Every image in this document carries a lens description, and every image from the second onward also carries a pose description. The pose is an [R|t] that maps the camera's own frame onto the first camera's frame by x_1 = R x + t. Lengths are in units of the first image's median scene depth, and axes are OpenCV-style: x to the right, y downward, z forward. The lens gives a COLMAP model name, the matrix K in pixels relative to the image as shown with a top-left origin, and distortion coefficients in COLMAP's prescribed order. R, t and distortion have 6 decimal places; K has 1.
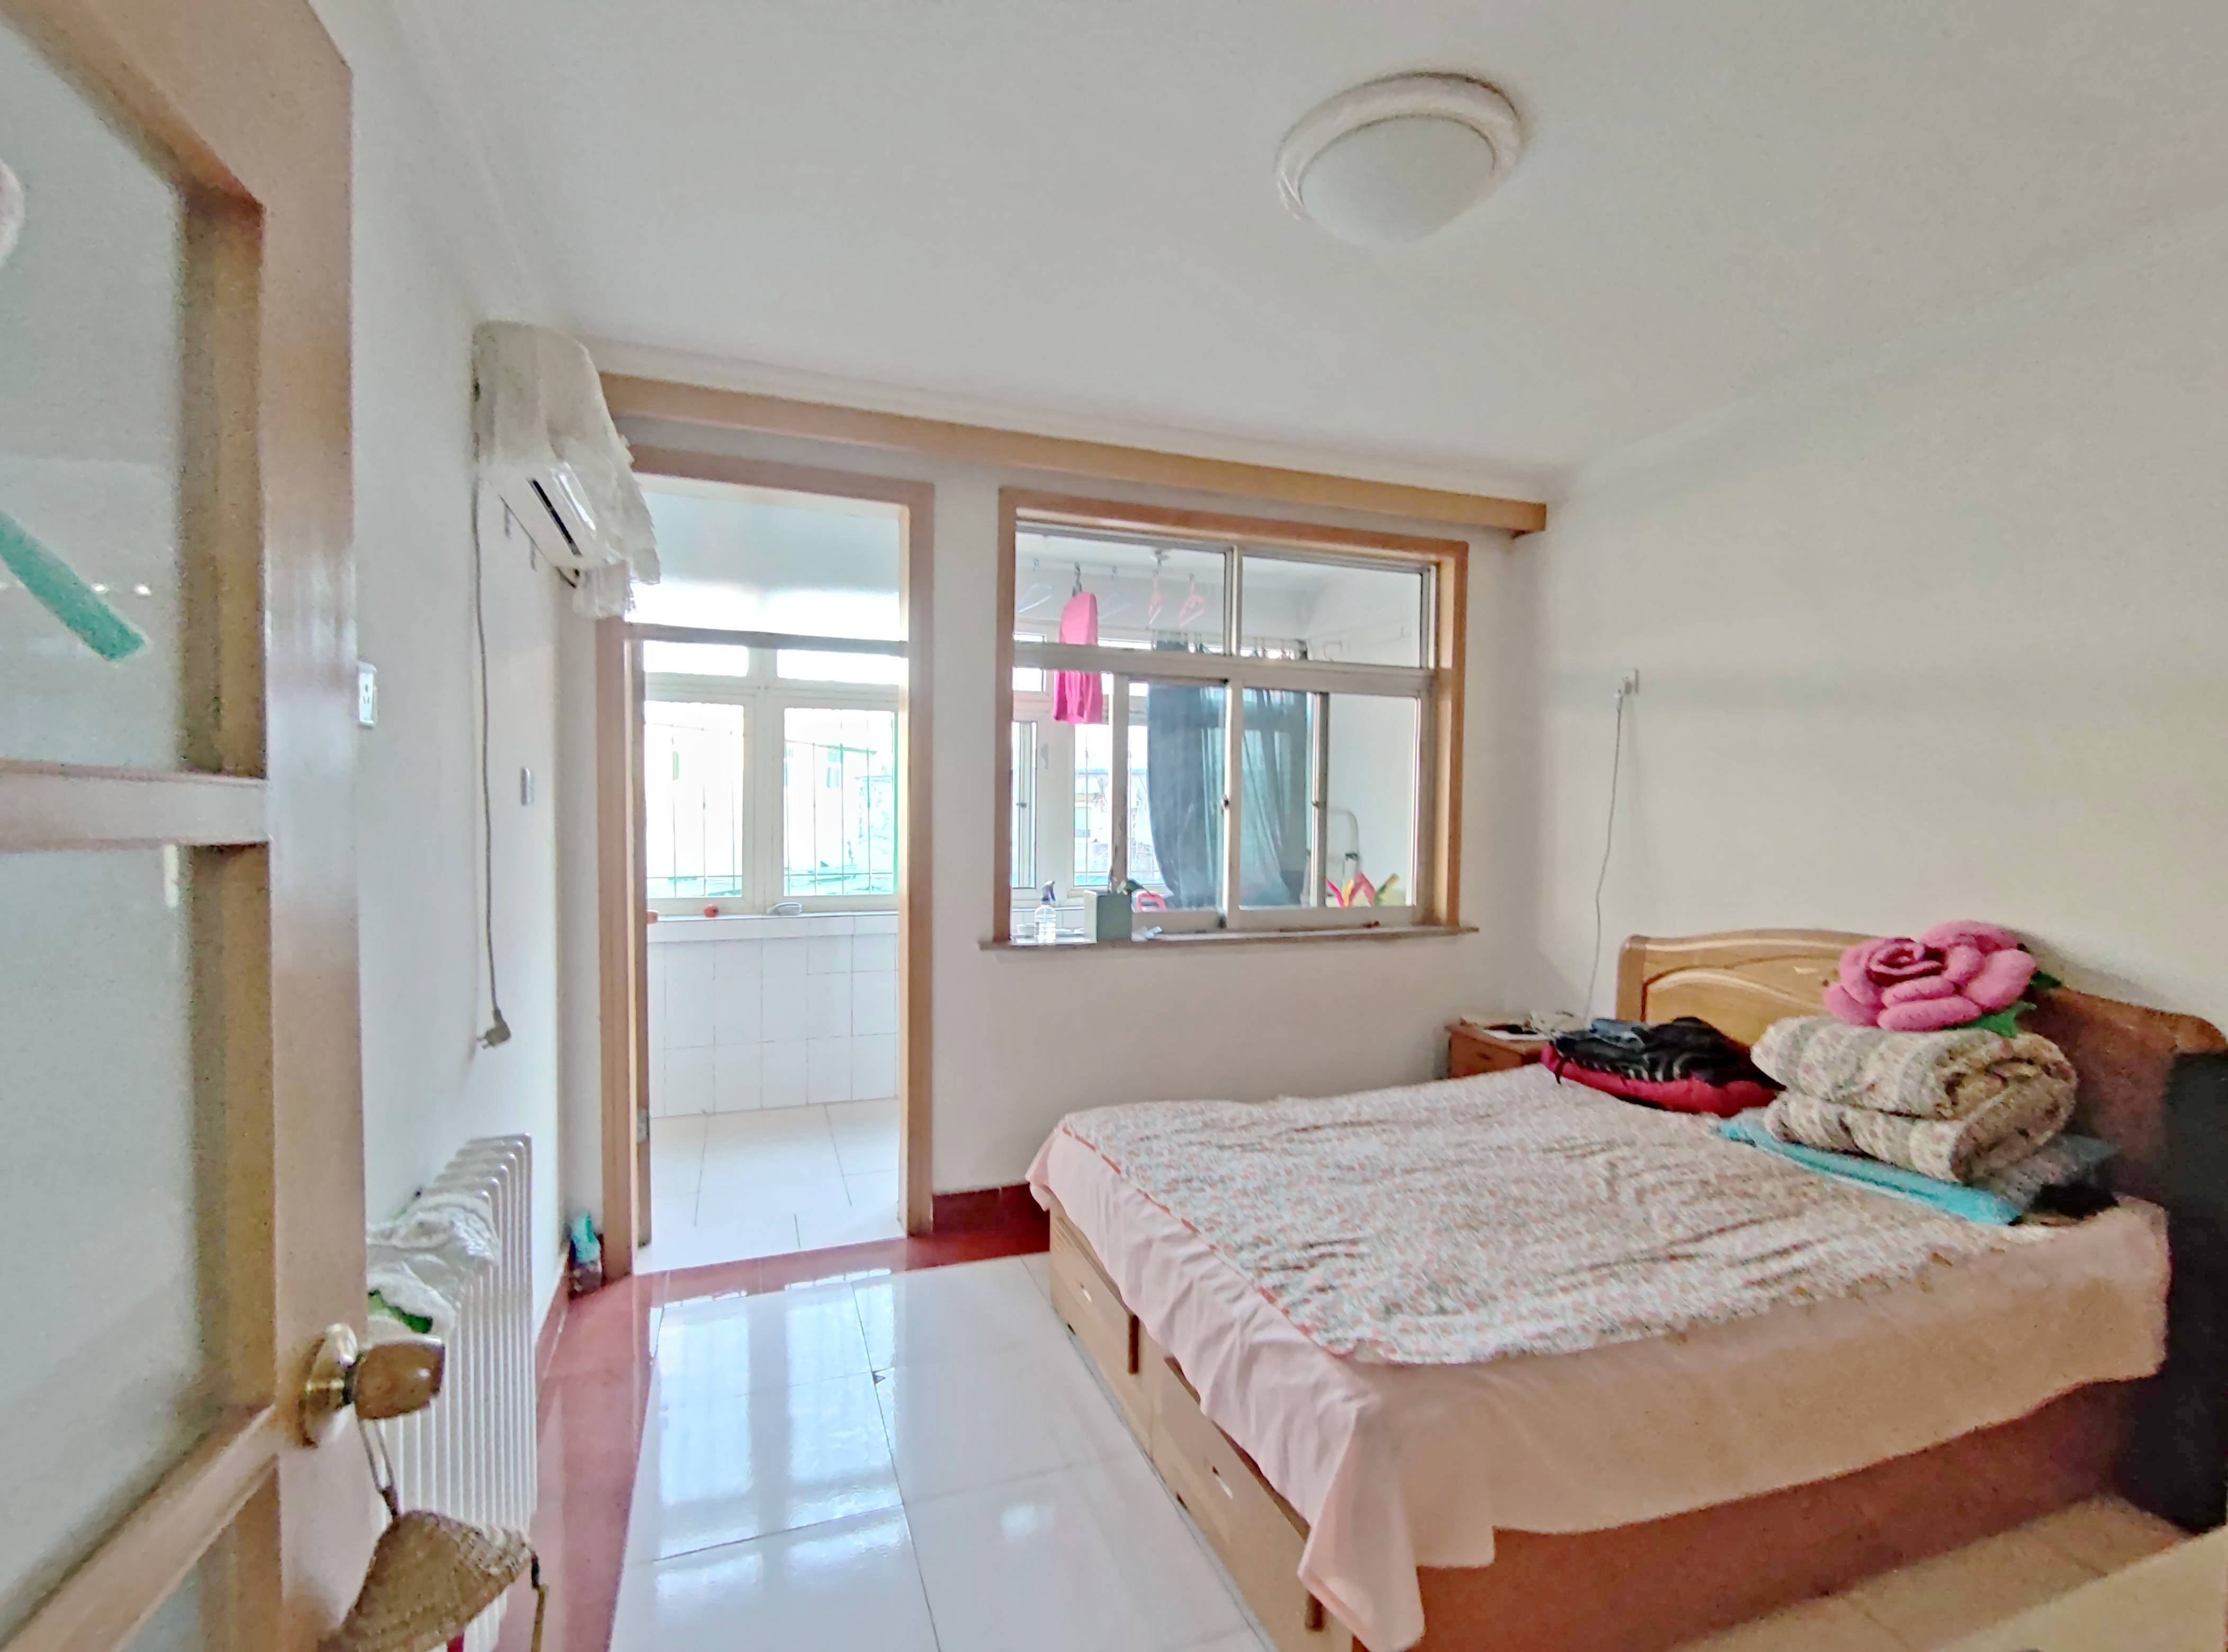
lens RADIAL K [[1019.0, 0, 1110.4], [0, 1019.0, 828.3], [0, 0, 1]] dist [-0.002409, -0.002441]
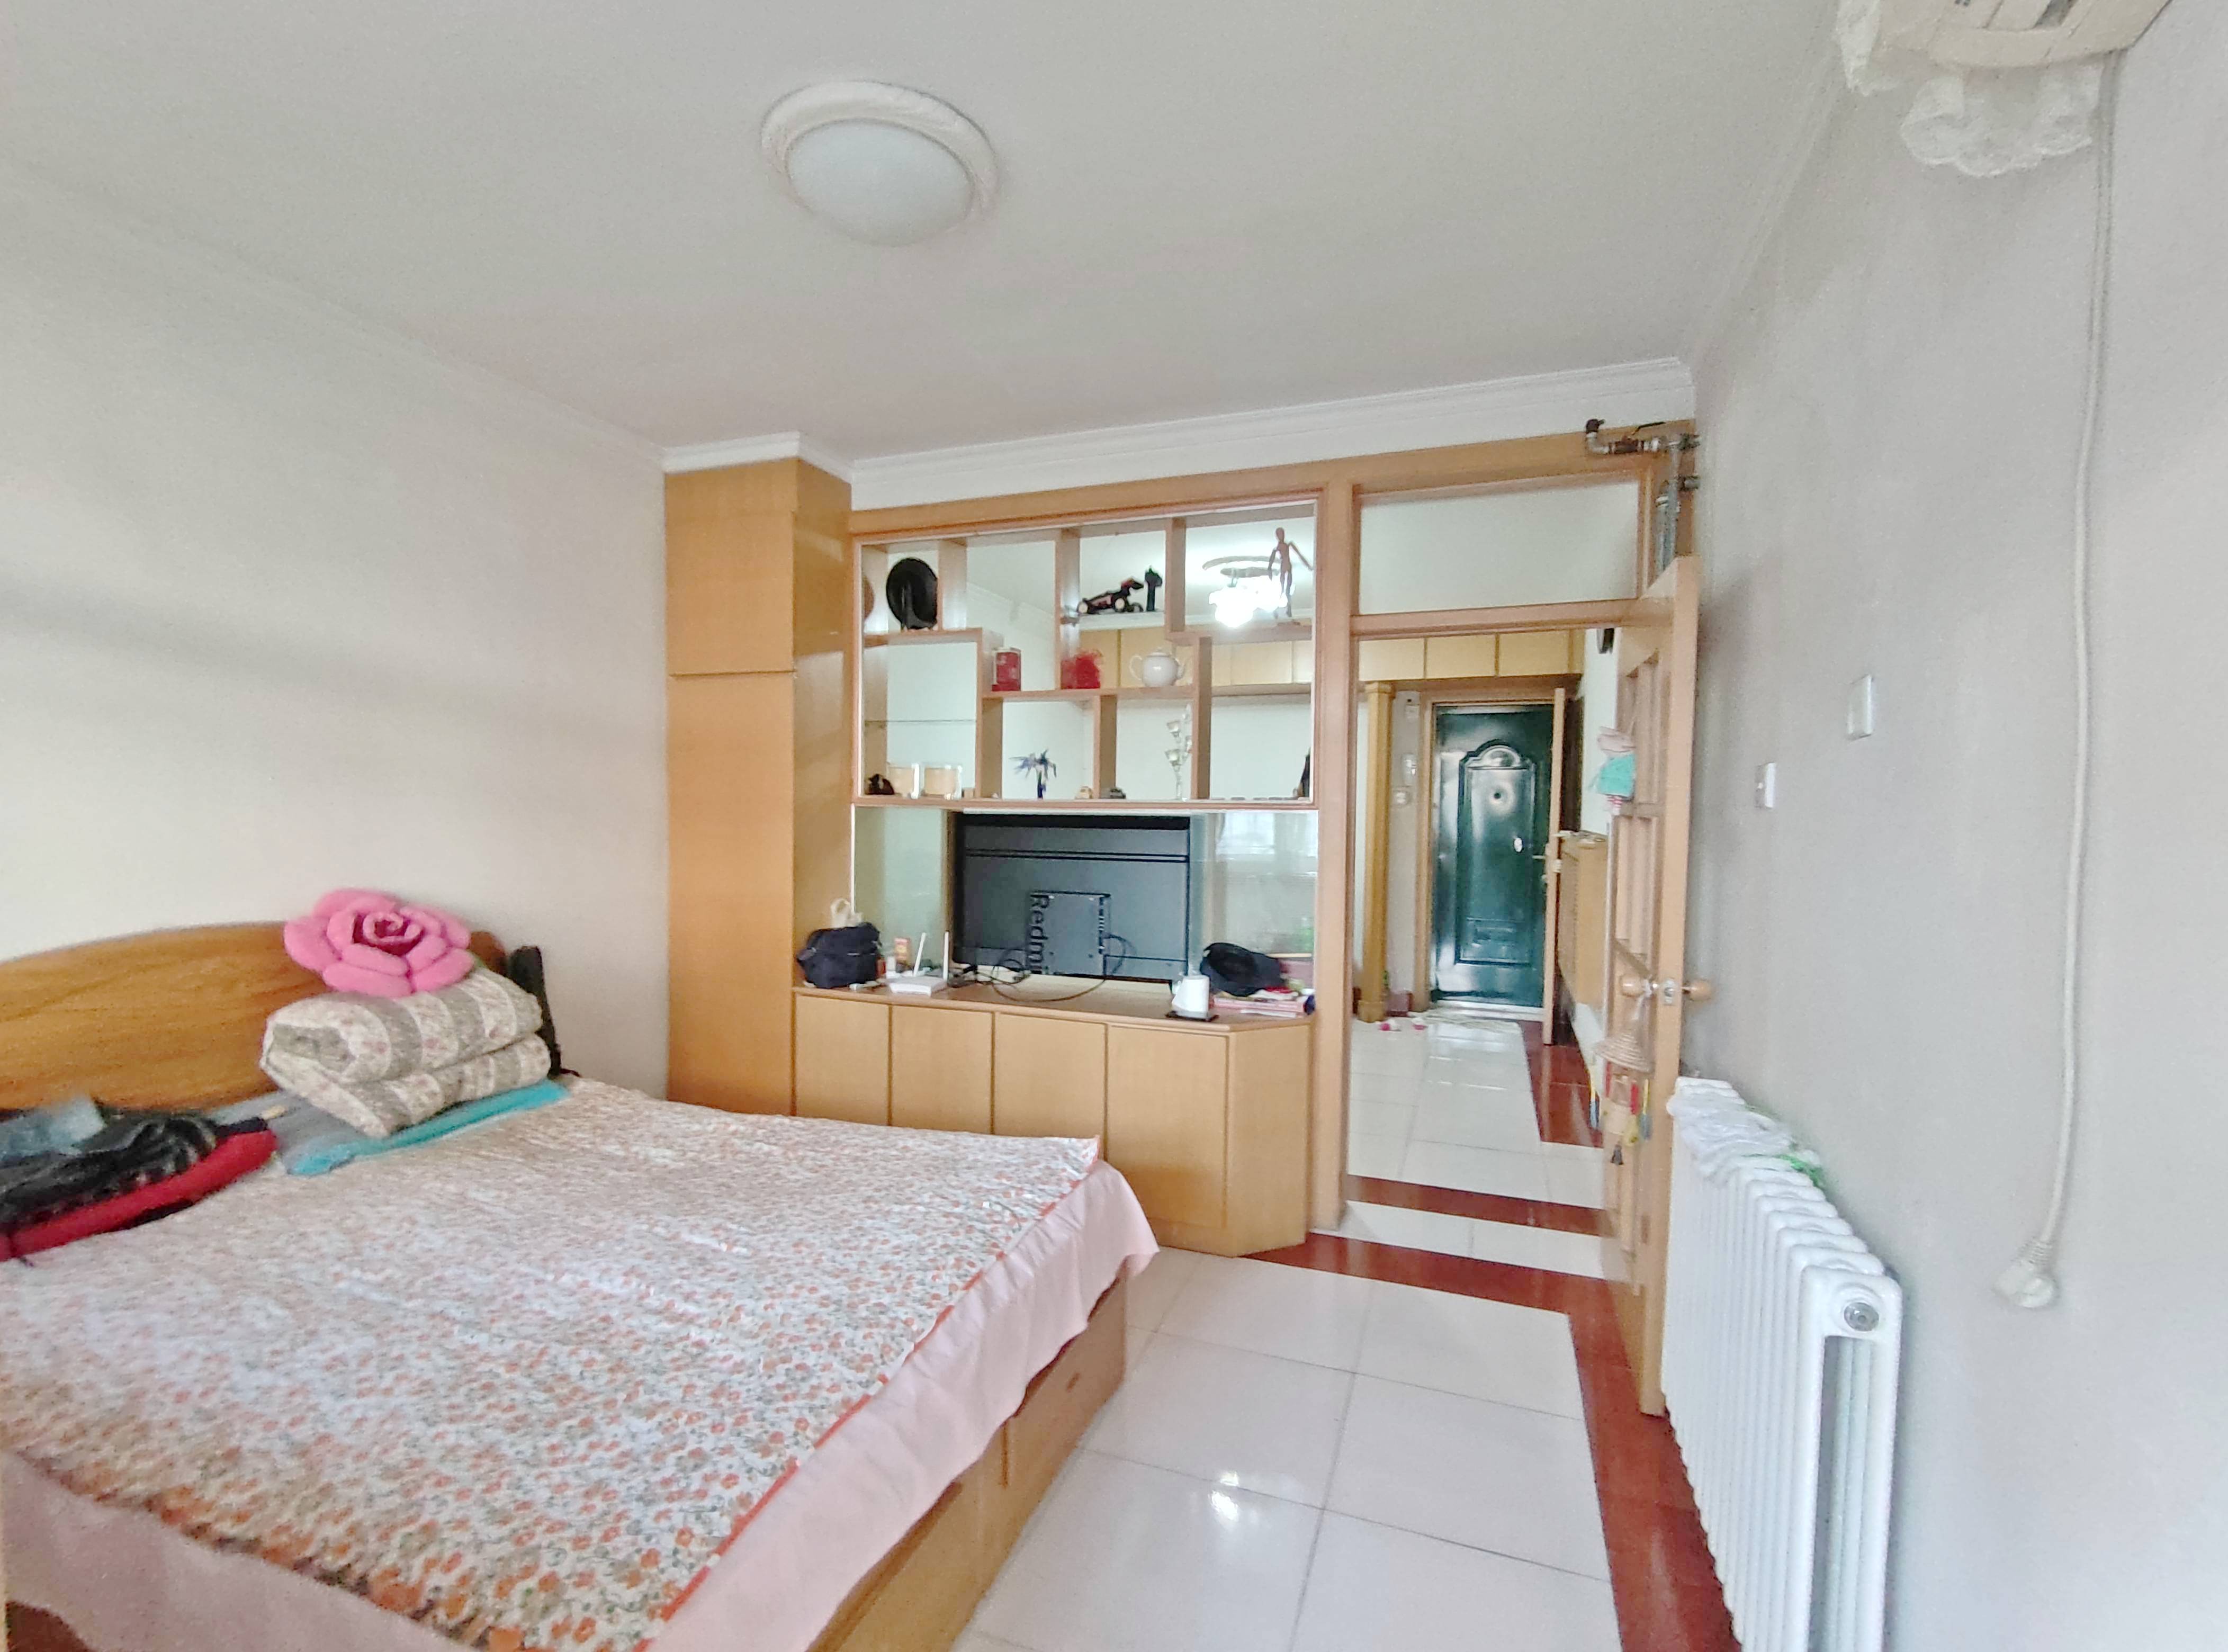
lens RADIAL K [[1019.0, 0, 1100.4], [0, 1019.0, 829.9], [0, 0, 1]] dist [-0.002409, -0.002441]
pose [[-0.763551, -0.029028, 0.645095, -0.467042], [-0.006472, 0.999283, 0.037306, -0.017297], [-0.645715, 0.024309, -0.763191, 1.350734]]
